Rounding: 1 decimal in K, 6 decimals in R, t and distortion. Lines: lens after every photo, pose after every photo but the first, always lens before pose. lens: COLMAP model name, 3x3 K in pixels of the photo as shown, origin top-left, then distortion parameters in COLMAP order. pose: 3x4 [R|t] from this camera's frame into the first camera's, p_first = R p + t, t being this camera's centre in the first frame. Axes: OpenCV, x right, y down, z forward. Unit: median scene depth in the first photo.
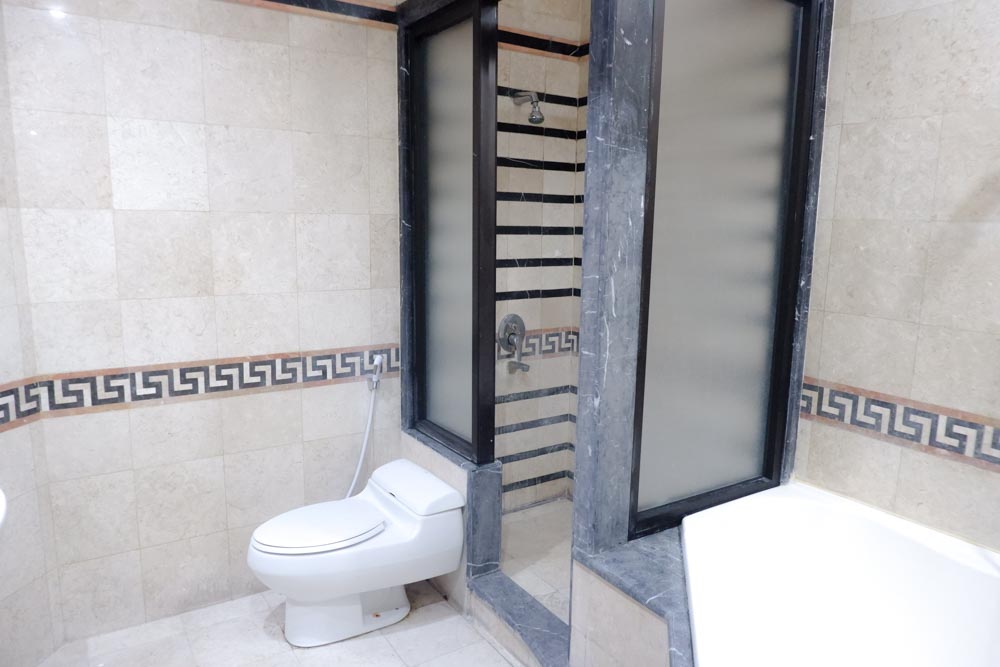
lens RADIAL K [[675.0, 0, 500.0], [0, 675.0, 333.5], [0, 0, 1]] dist [-0.010298, -0.000943]
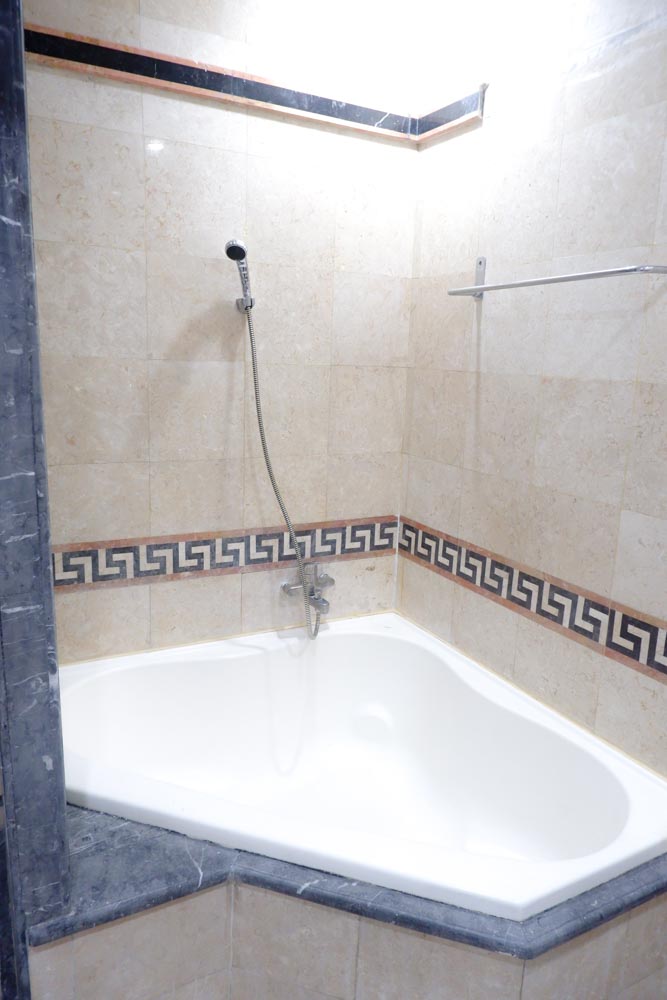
lens RADIAL K [[675.0, 0, 333.5], [0, 675.0, 500.0], [0, 0, 1]] dist [-0.010298, -0.000943]
pose [[0.095482, -0.217577, 0.971362, -0.344412], [0.132853, 0.969875, 0.204186, -0.128873], [-0.986526, 0.109552, 0.121511, 0.610469]]
